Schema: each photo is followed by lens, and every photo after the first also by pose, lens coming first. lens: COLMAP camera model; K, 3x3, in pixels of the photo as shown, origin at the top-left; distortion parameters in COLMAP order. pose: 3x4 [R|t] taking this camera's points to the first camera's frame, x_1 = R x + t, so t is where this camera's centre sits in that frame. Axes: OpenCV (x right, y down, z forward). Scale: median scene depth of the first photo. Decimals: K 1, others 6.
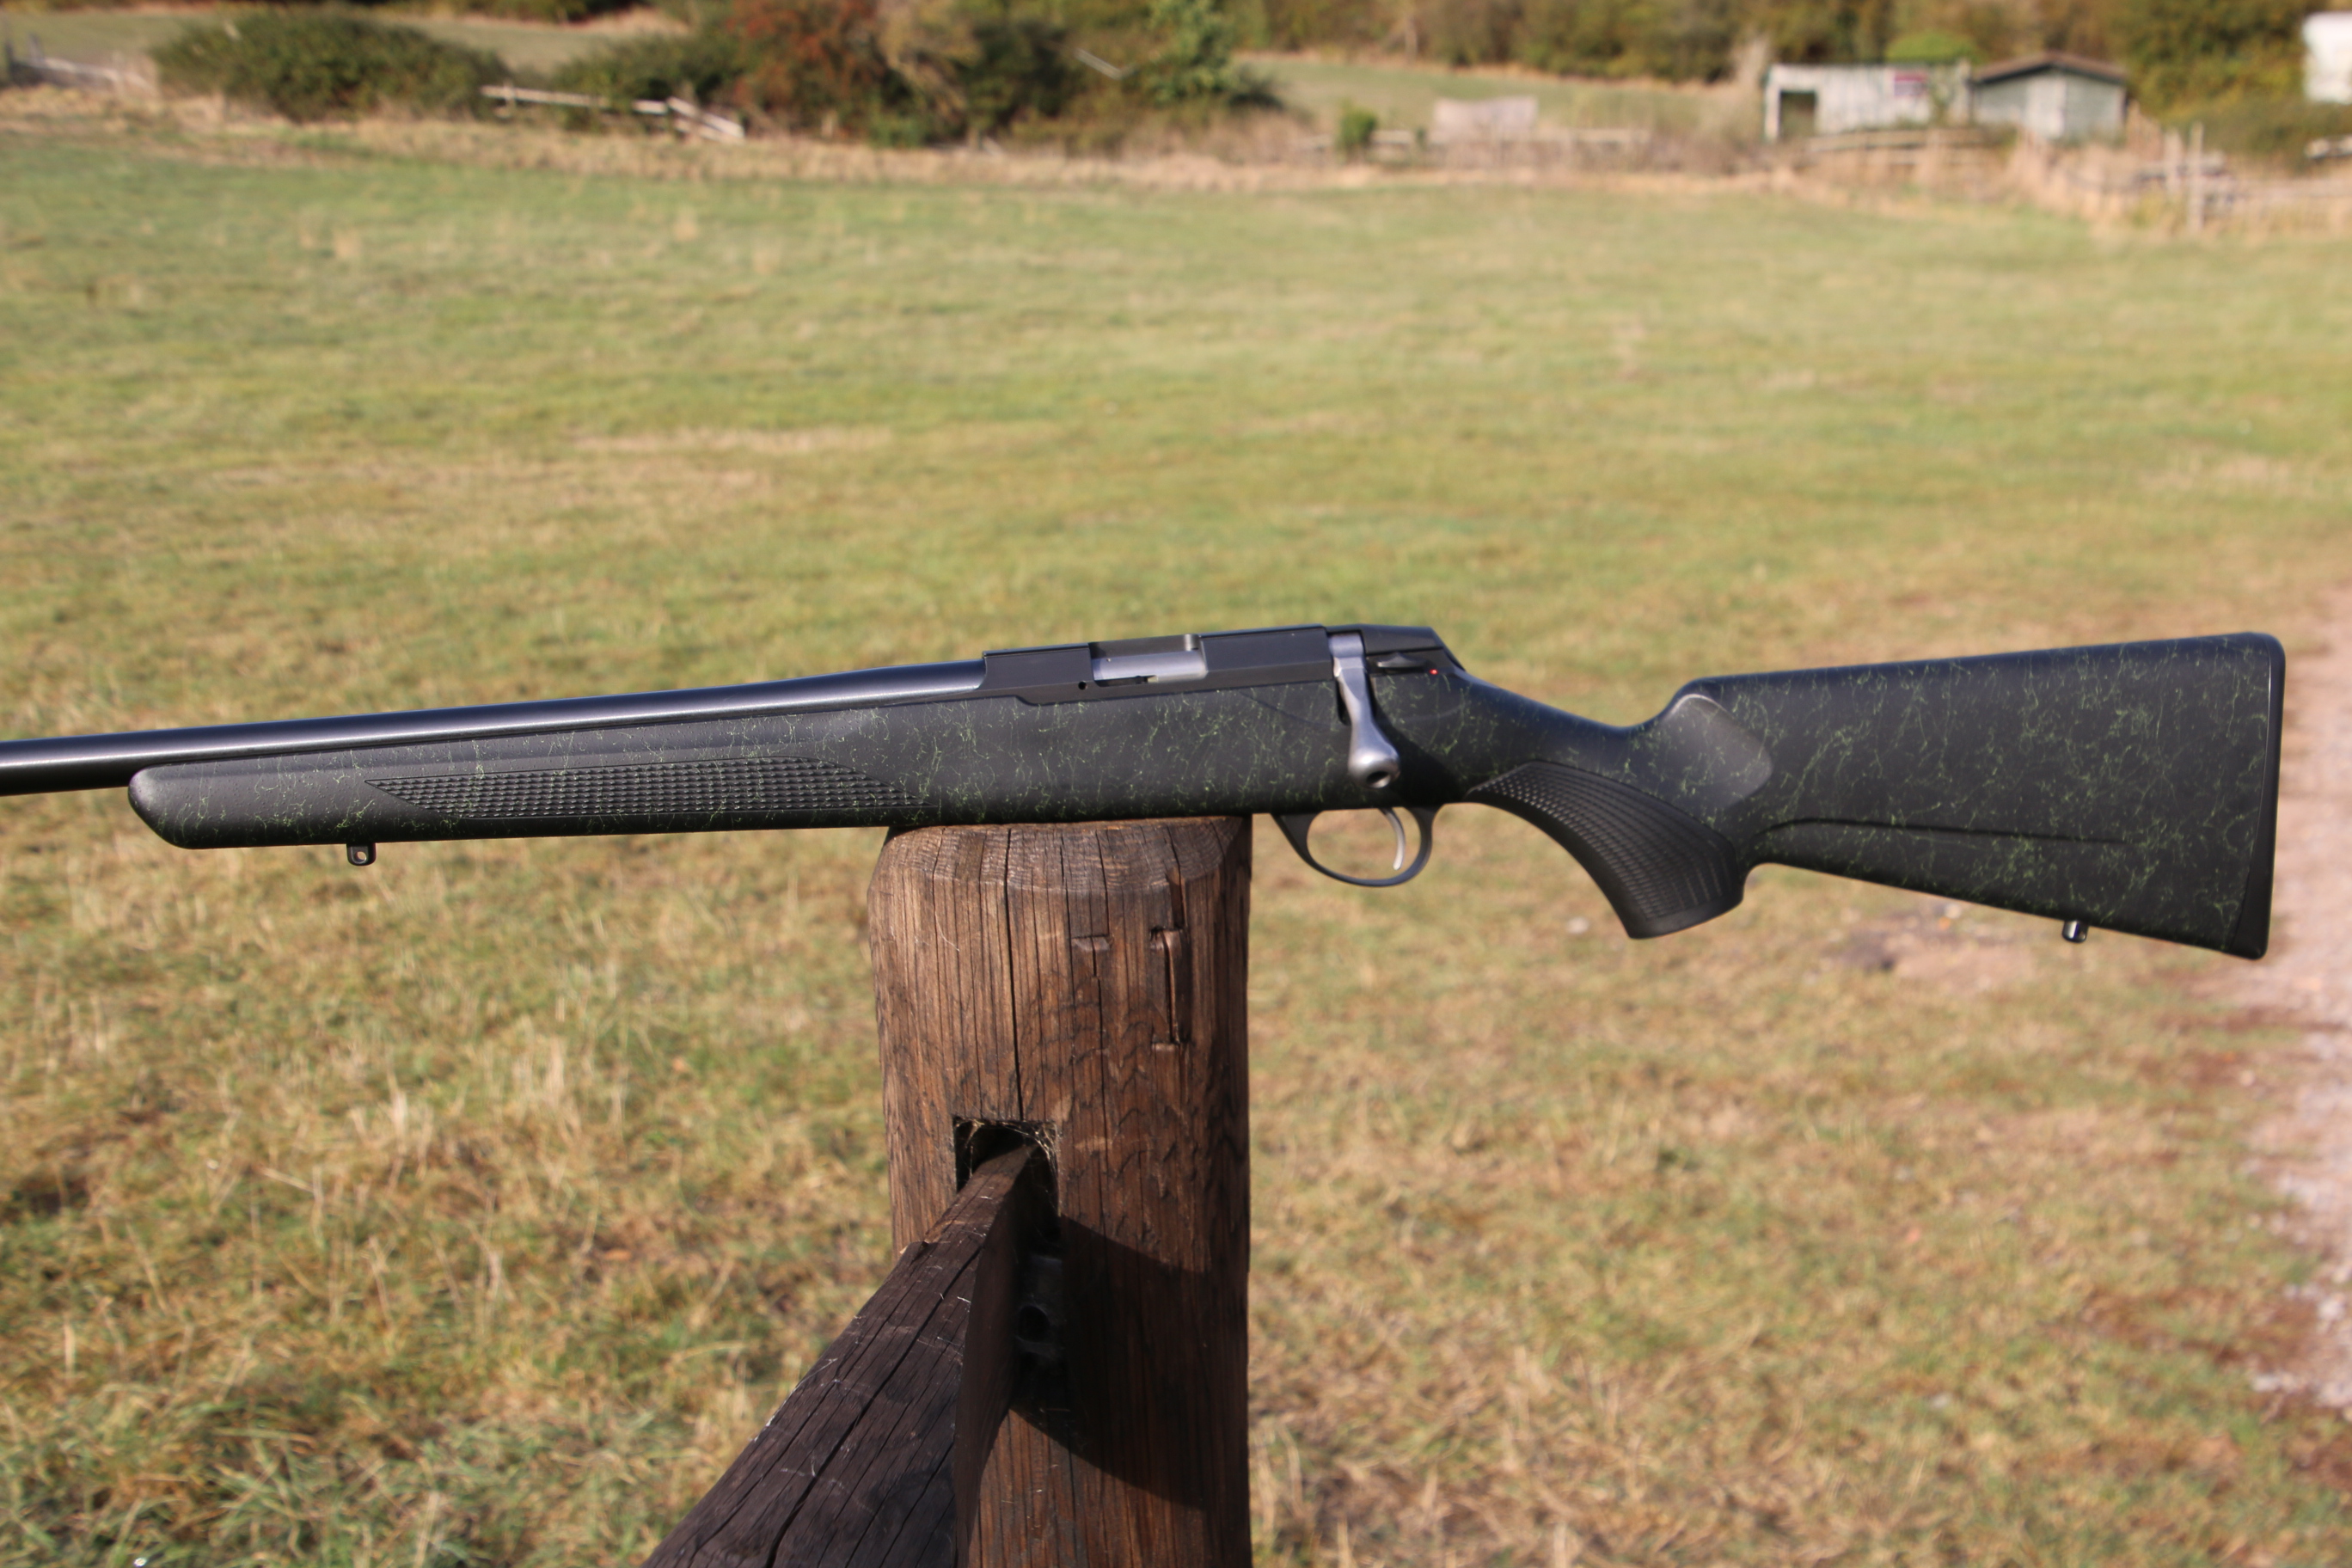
lens RADIAL K [[3359.7, 0, 1288.9], [0, 3359.7, 898.2], [0, 0, 1]] dist [0.091855, 0.553953]
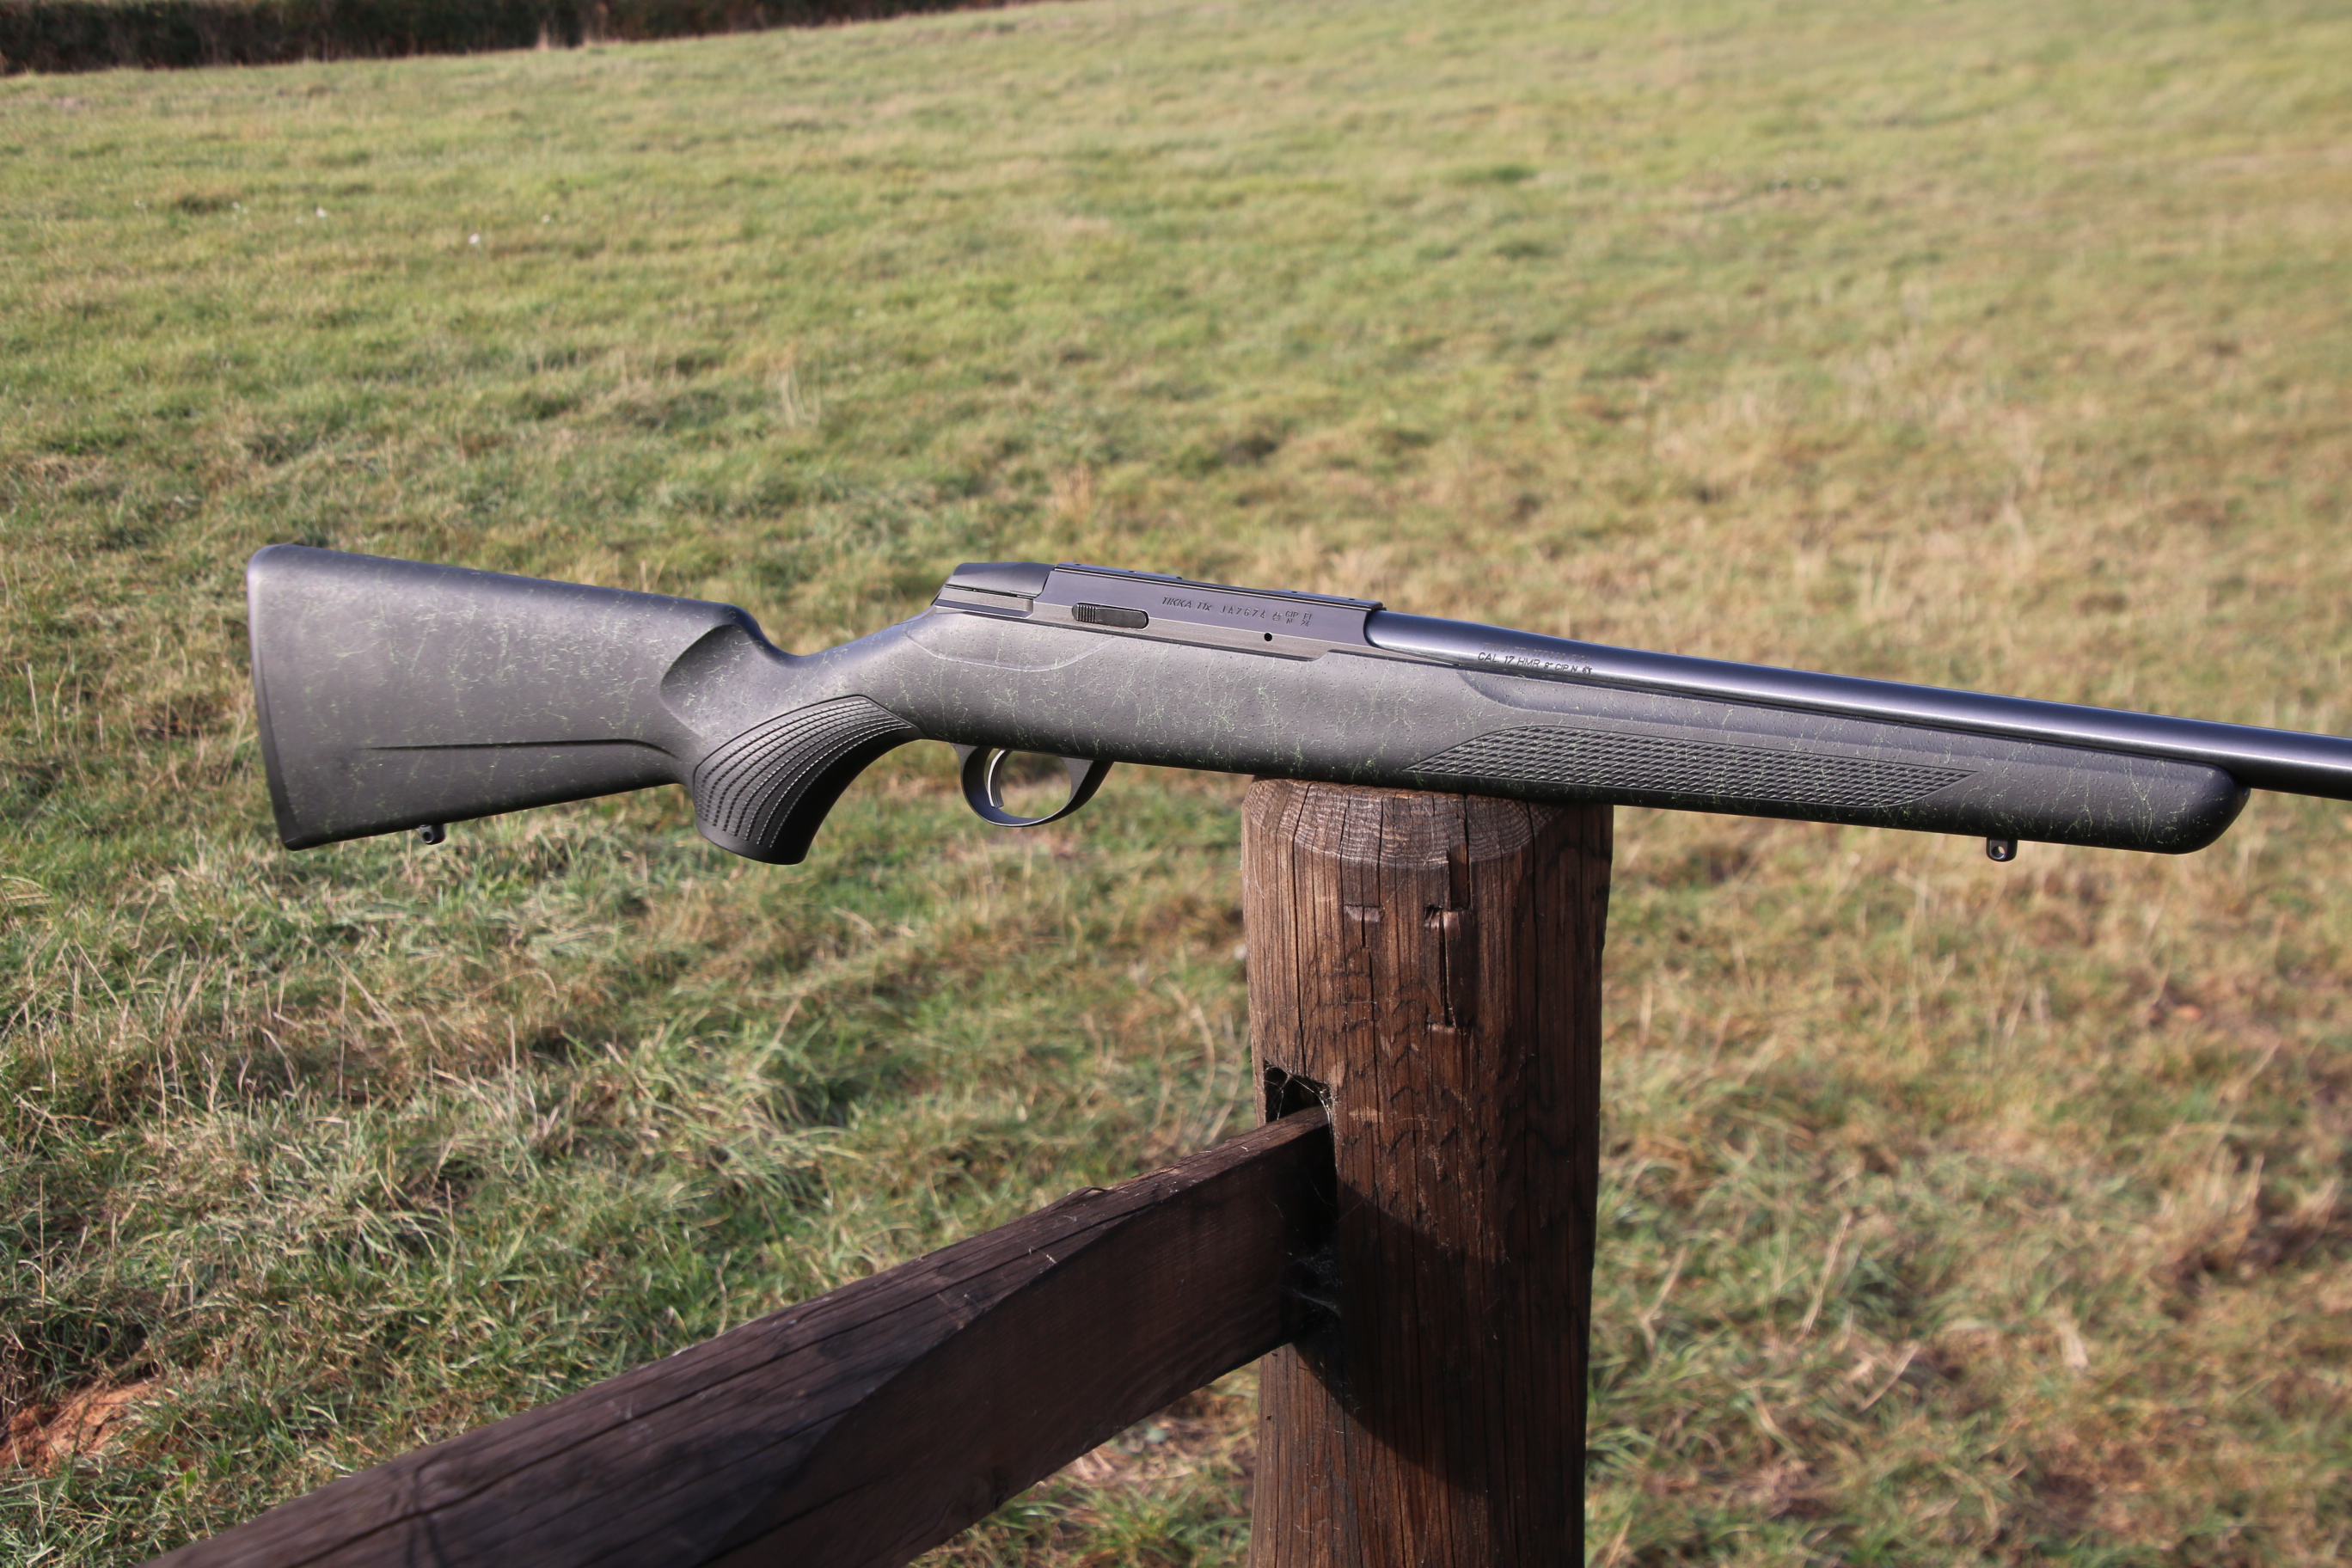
lens RADIAL K [[3186.7, 0, 1110.8], [0, 3186.7, 888.3], [0, 0, 1]] dist [0.042430, 0.408773]
pose [[0.779720, 0.149002, -0.608141, 0.420301], [-0.083562, 0.987347, 0.134774, -0.105824], [0.620527, -0.054269, 0.782305, 0.228560]]
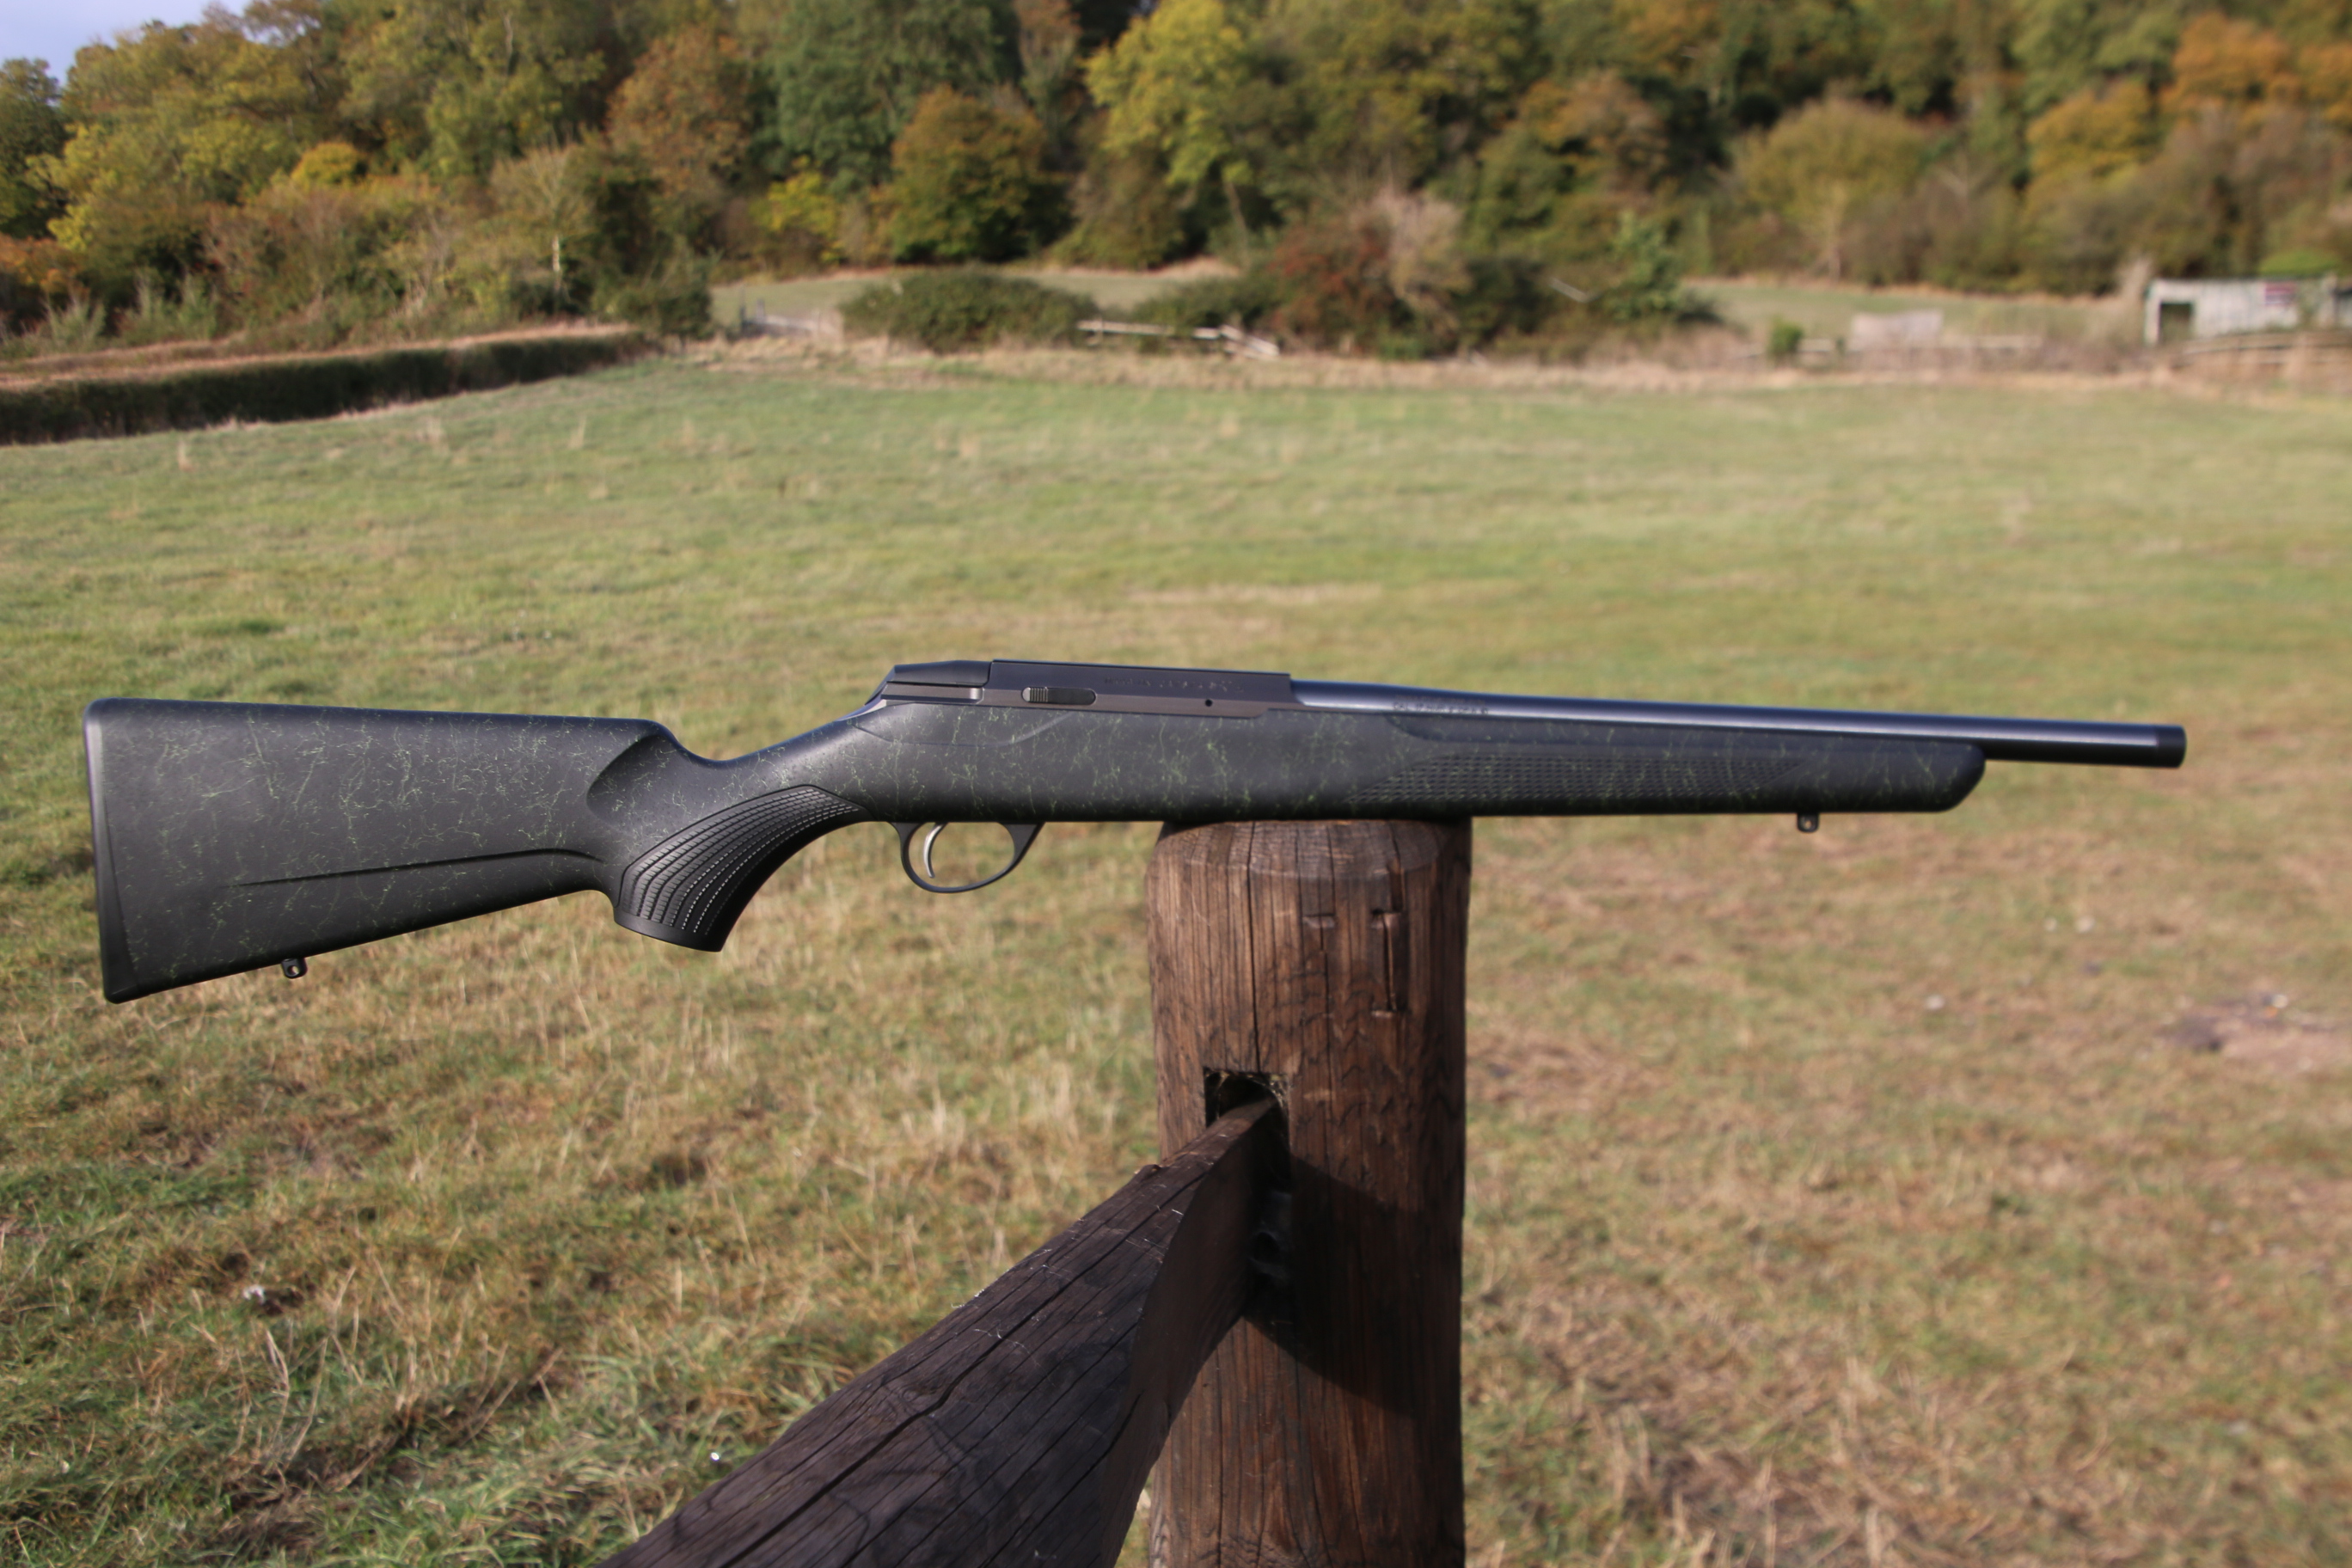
lens RADIAL K [[2795.9, 0, 1216.8], [0, 2795.9, 869.1], [0, 0, 1]] dist [0.002838, 0.309876]
pose [[0.983000, 0.023194, -0.182136, 0.078567], [-0.030776, 0.998768, -0.038914, 0.032668], [0.181010, 0.043858, 0.982503, 0.038699]]
